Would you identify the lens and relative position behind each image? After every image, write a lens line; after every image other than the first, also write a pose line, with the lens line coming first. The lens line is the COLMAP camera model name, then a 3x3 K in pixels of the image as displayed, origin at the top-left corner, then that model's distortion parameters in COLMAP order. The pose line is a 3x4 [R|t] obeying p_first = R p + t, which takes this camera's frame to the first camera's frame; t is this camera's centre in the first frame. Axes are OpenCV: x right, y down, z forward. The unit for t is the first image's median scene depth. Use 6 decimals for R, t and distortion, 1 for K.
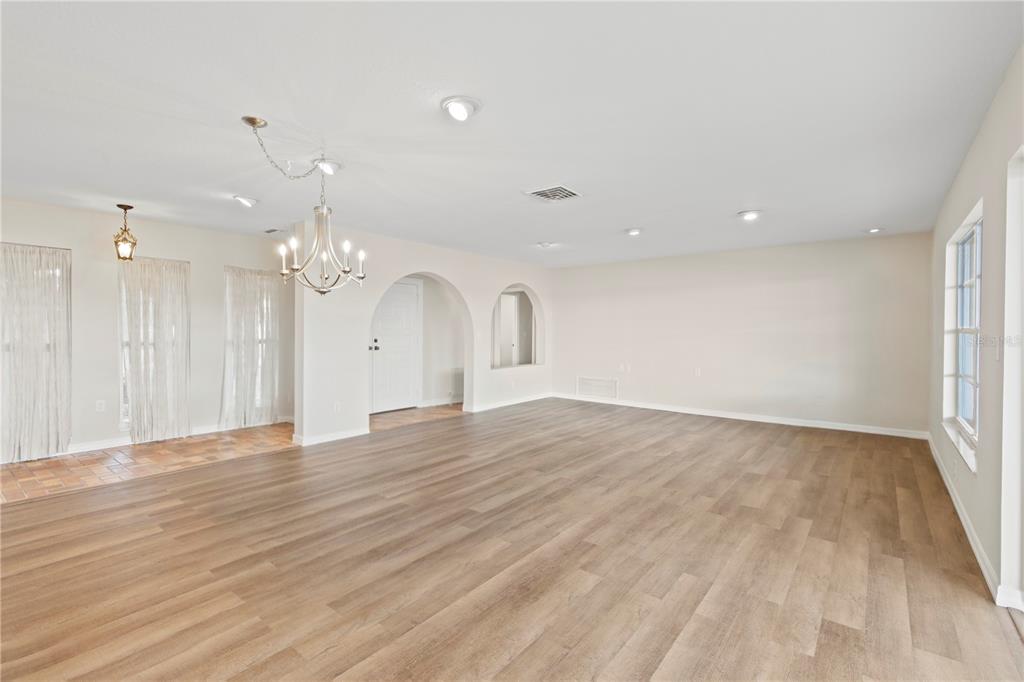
lens RADIAL K [[456.5, 0, 518.8], [0, 456.5, 334.8], [0, 0, 1]] dist [0.001841, 0.000496]
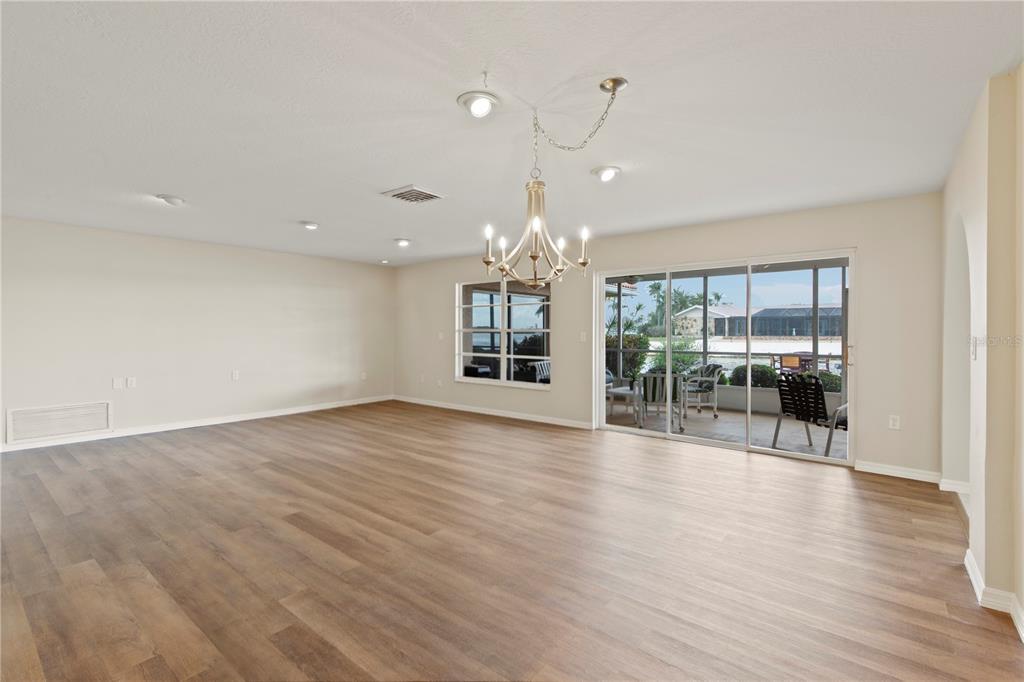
lens RADIAL K [[456.5, 0, 518.8], [0, 456.5, 334.8], [0, 0, 1]] dist [0.001841, 0.000496]
pose [[-0.001165, -0.012148, 0.999926, -0.907094], [0.002591, 0.999923, 0.012151, -0.014462], [-0.999996, 0.002605, -0.001133, 0.753193]]
